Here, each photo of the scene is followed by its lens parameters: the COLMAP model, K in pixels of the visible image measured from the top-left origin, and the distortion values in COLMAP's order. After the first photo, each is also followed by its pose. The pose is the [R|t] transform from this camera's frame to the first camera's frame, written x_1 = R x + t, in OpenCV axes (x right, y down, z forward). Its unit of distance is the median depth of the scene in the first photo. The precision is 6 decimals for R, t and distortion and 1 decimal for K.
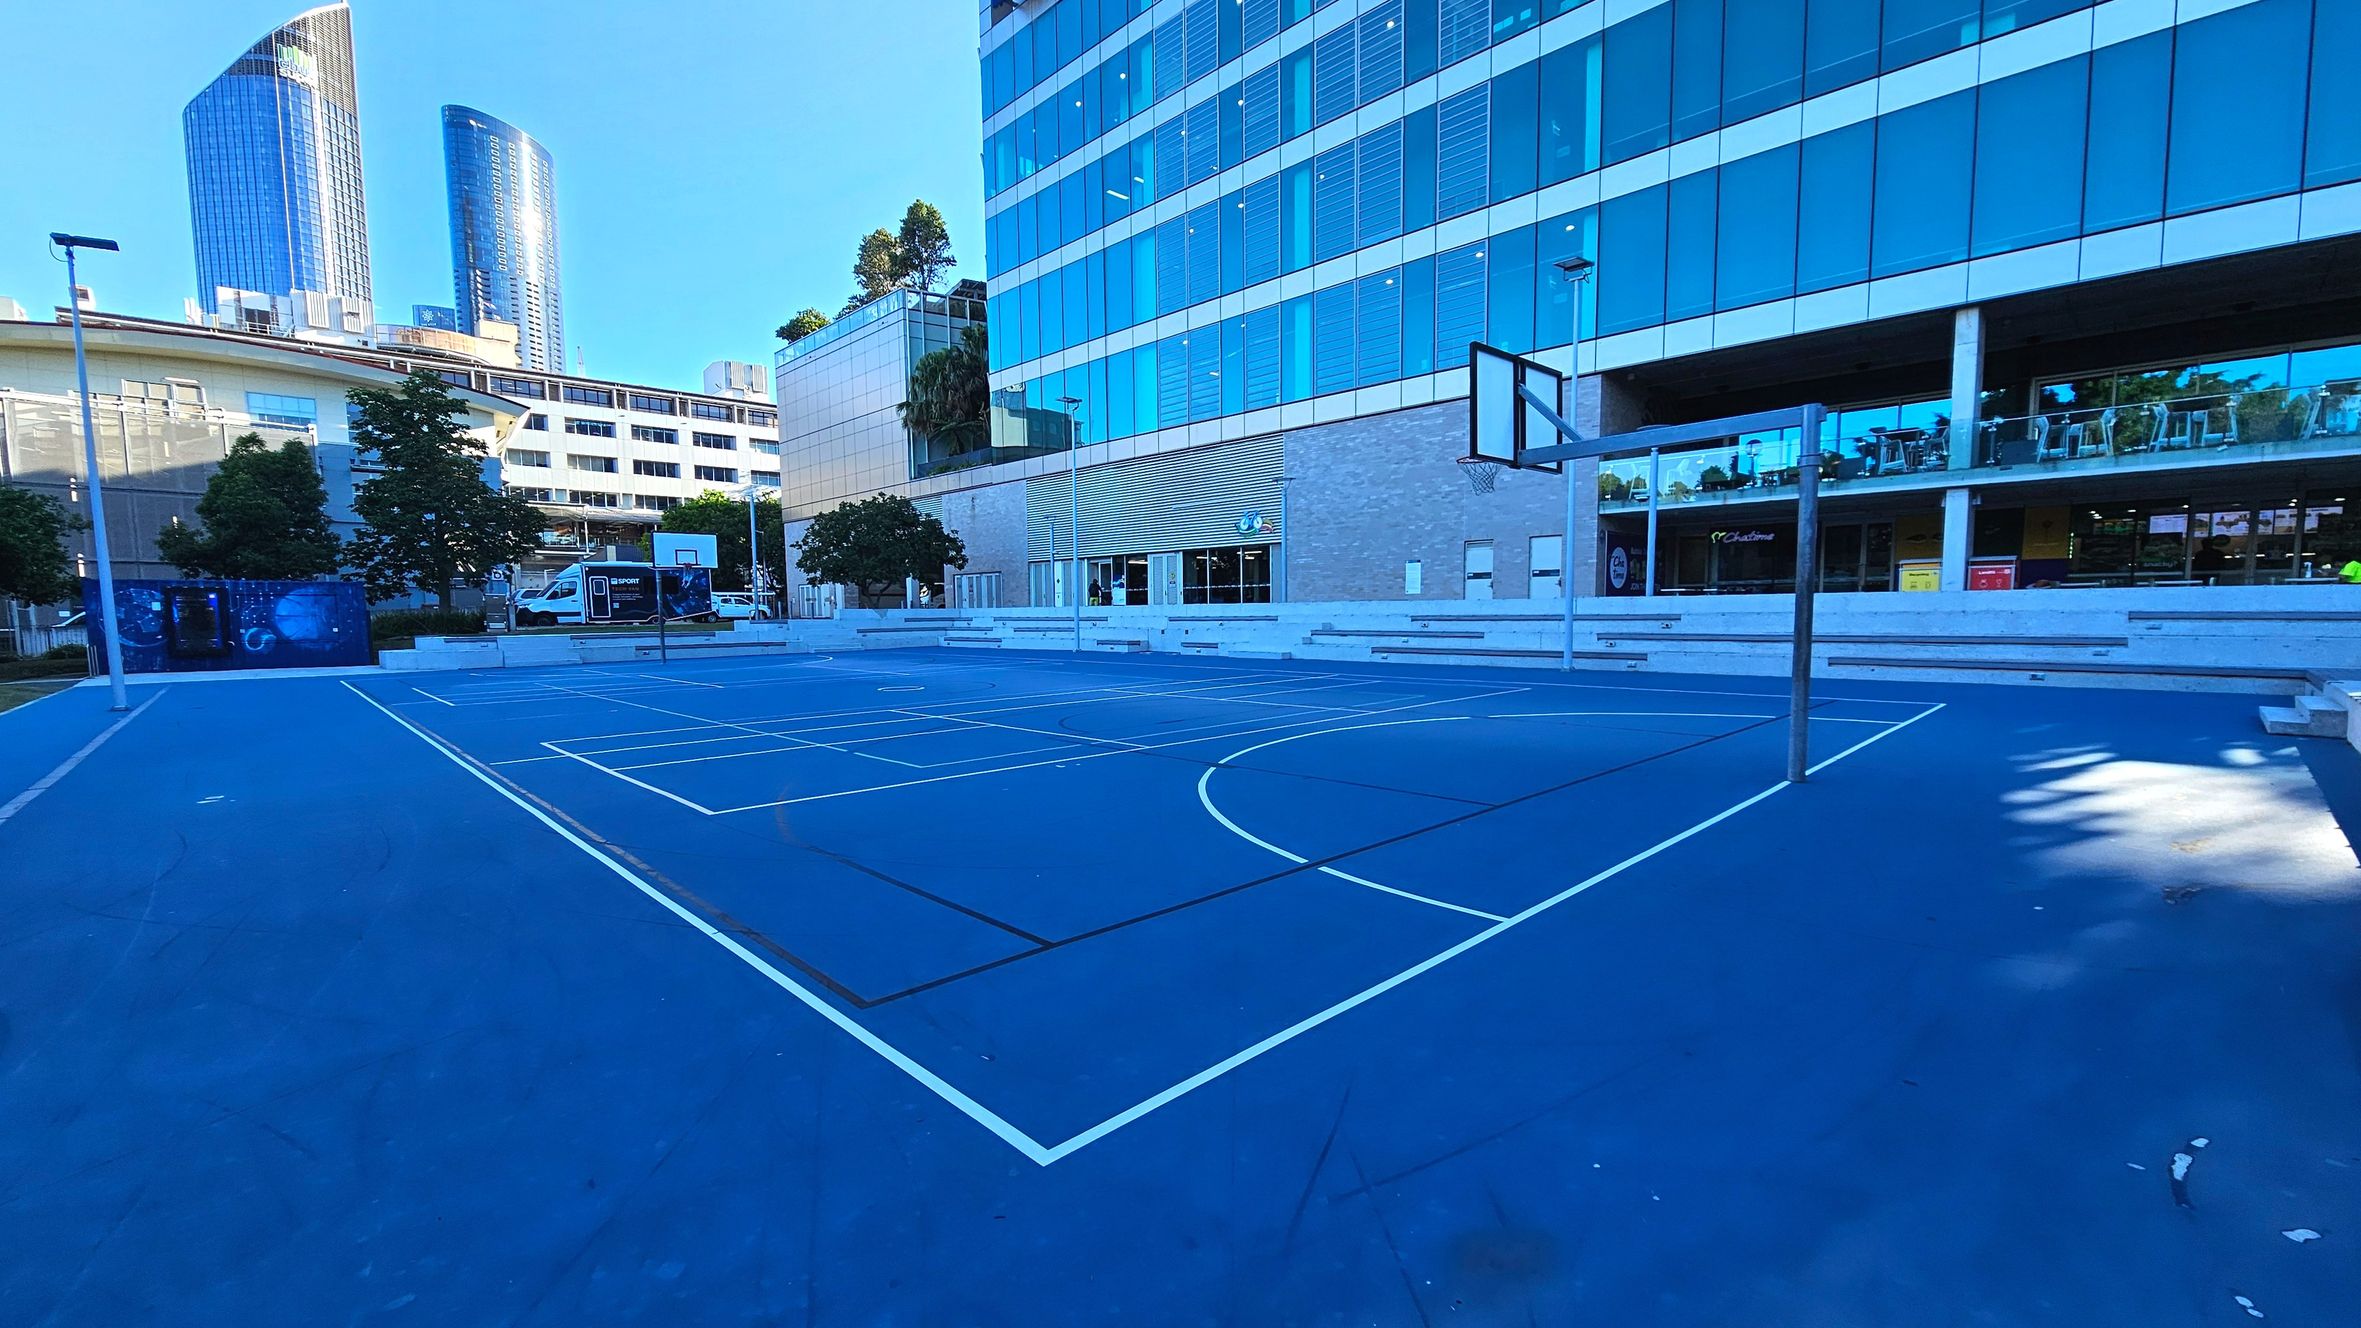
lens RADIAL K [[963.7, 0, 1181.9], [0, 963.7, 696.1], [0, 0, 1]] dist [0.000647, -0.001806]
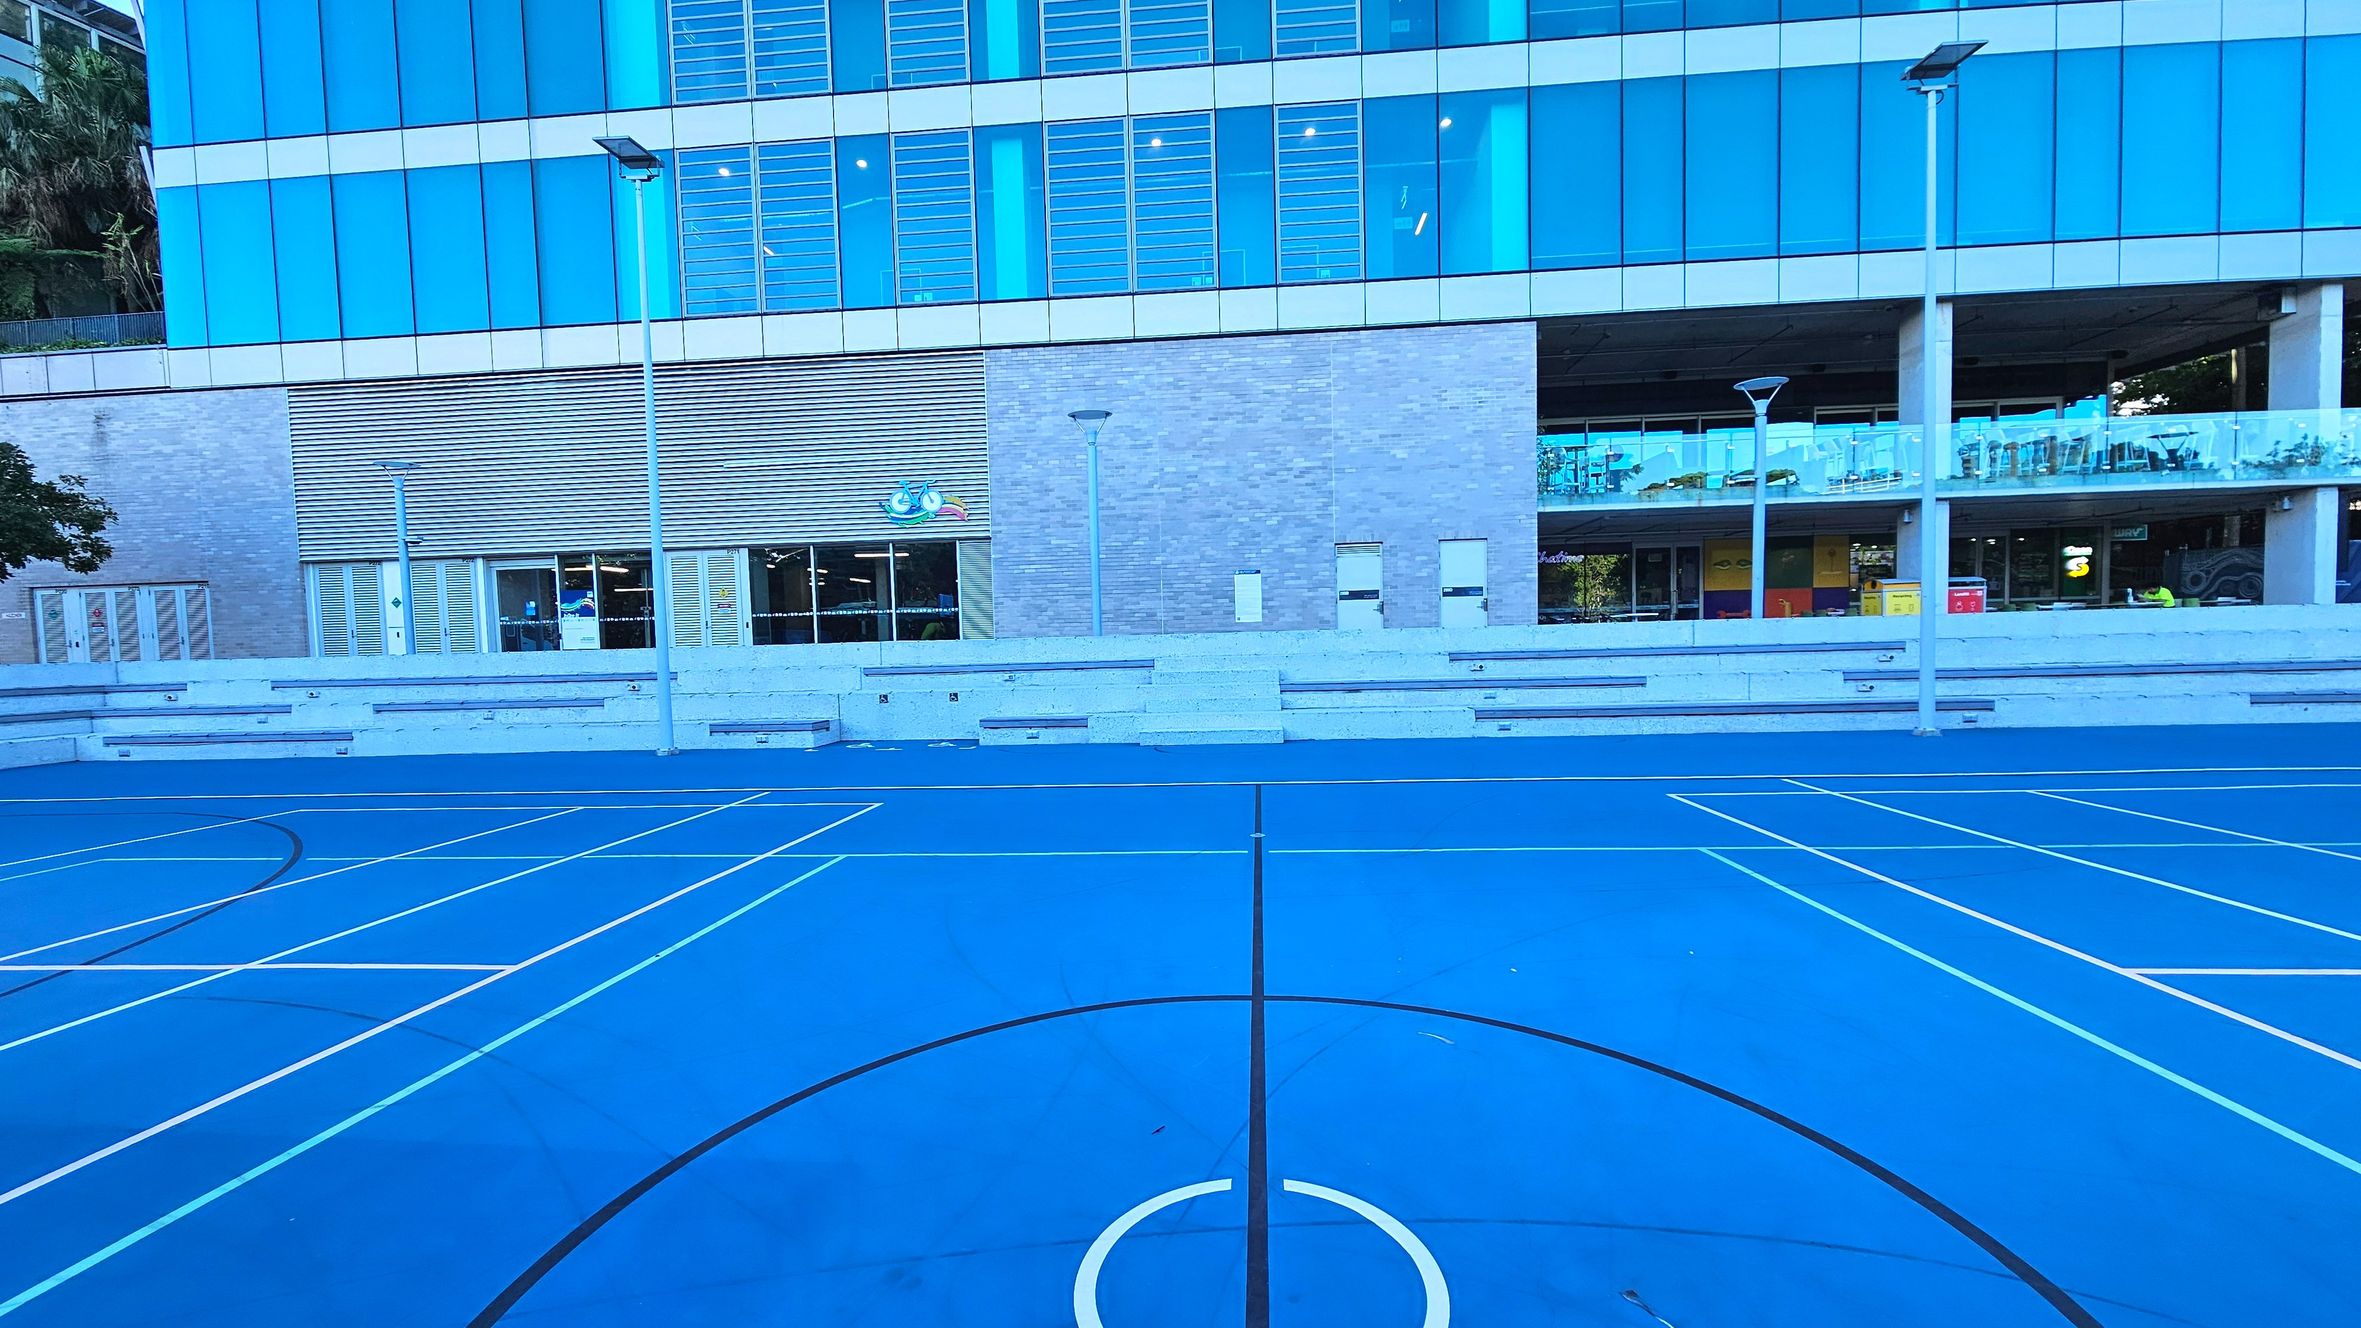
lens RADIAL K [[963.7, 0, 1175.1], [0, 963.7, 695.8], [0, 0, 1]] dist [0.000647, -0.001806]
pose [[0.749645, -0.044022, 0.660374, -0.185914], [0.076082, 0.996903, -0.019910, -0.038951], [-0.657453, 0.065168, 0.750672, 0.449285]]
